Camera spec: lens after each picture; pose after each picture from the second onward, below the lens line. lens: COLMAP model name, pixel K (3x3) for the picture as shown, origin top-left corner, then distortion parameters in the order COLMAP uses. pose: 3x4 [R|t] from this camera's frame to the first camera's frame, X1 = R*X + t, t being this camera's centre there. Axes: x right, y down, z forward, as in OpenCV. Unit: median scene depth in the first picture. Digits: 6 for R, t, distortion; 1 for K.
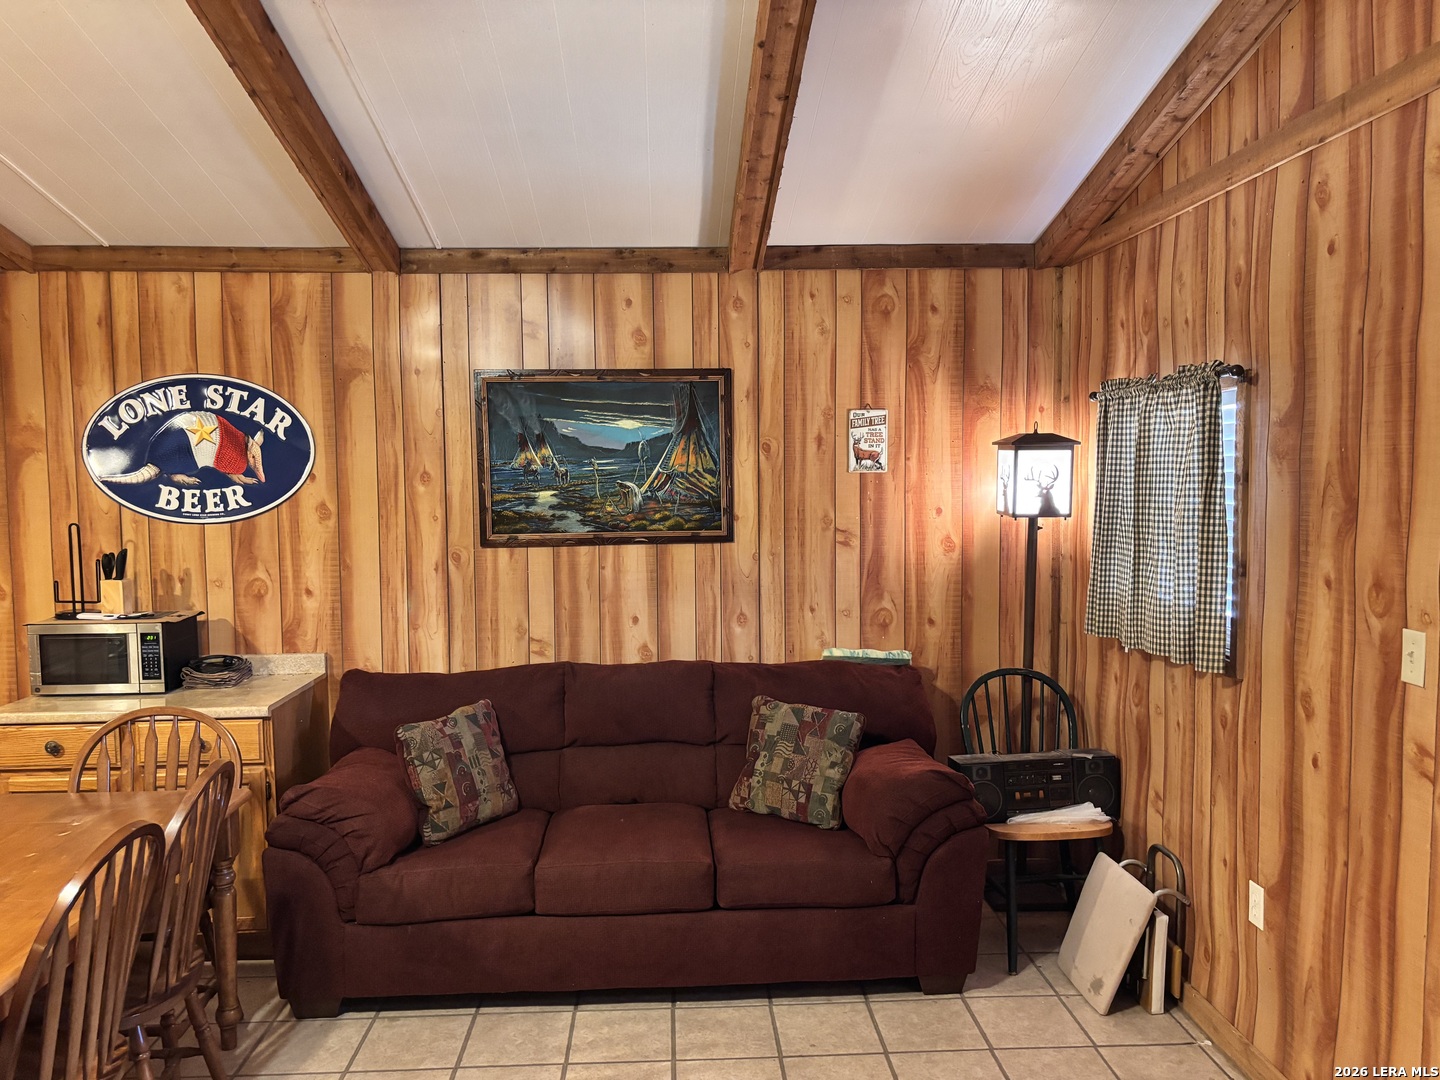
lens RADIAL K [[1089.9, 0, 724.2], [0, 1089.9, 547.8], [0, 0, 1]] dist [0.052028, -0.082537]
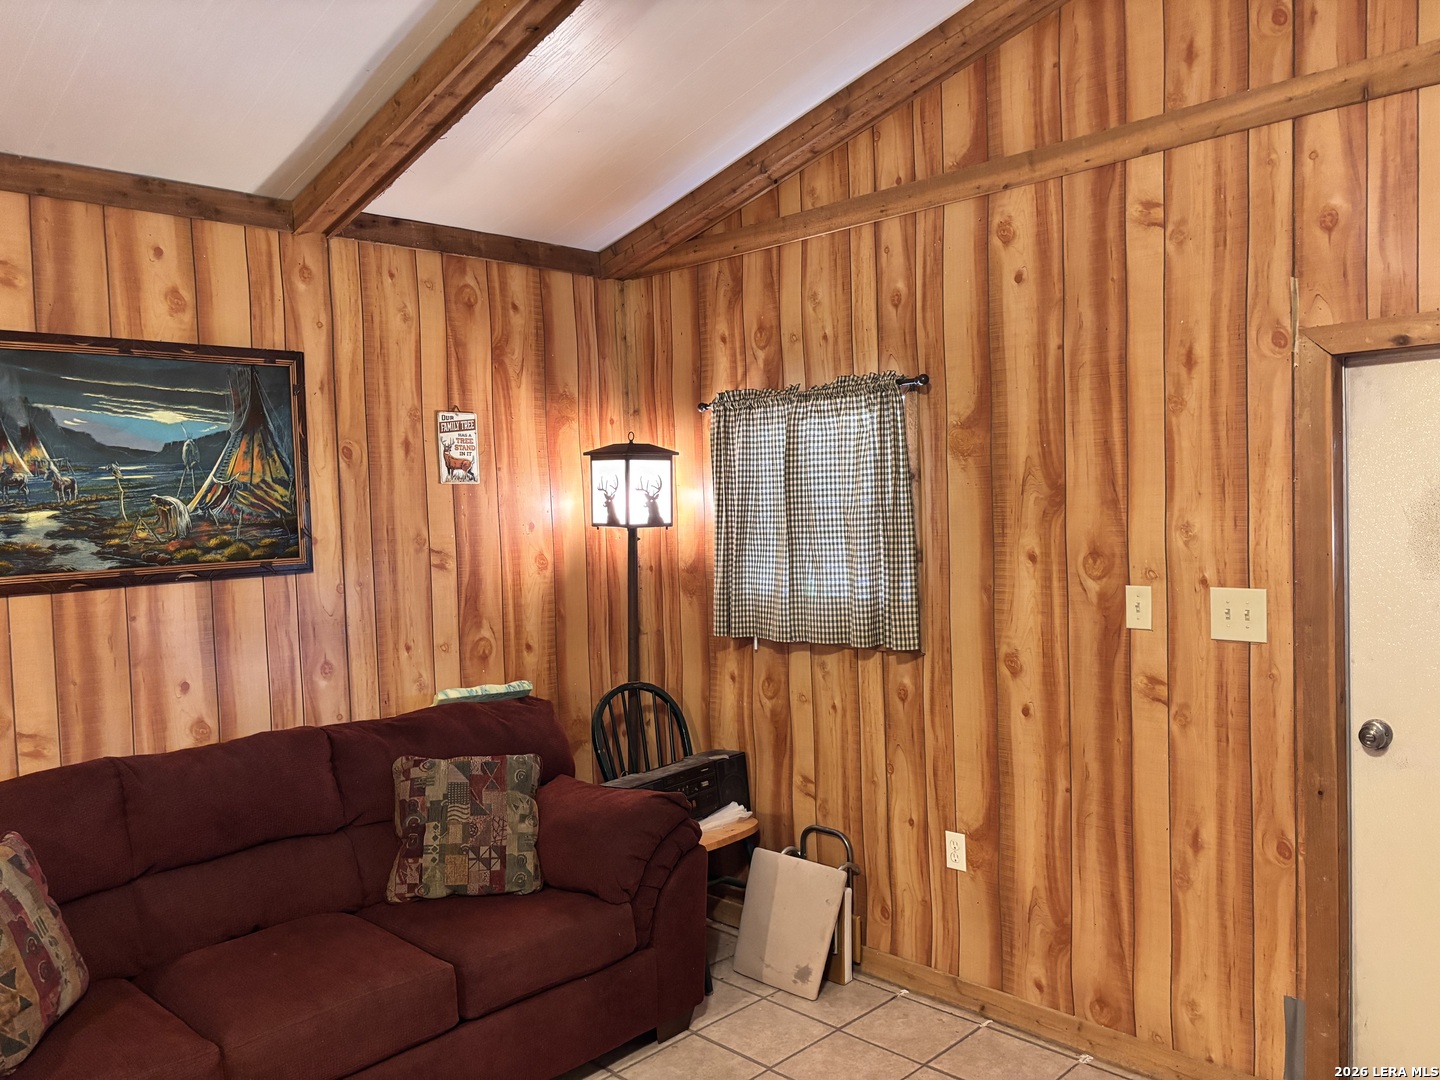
lens RADIAL K [[1089.9, 0, 724.2], [0, 1089.9, 547.8], [0, 0, 1]] dist [0.052028, -0.082537]
pose [[0.737807, -0.040231, 0.673811, -0.318473], [0.069371, 0.997456, -0.016405, 0.011374], [-0.671437, 0.058846, 0.738721, 0.222780]]
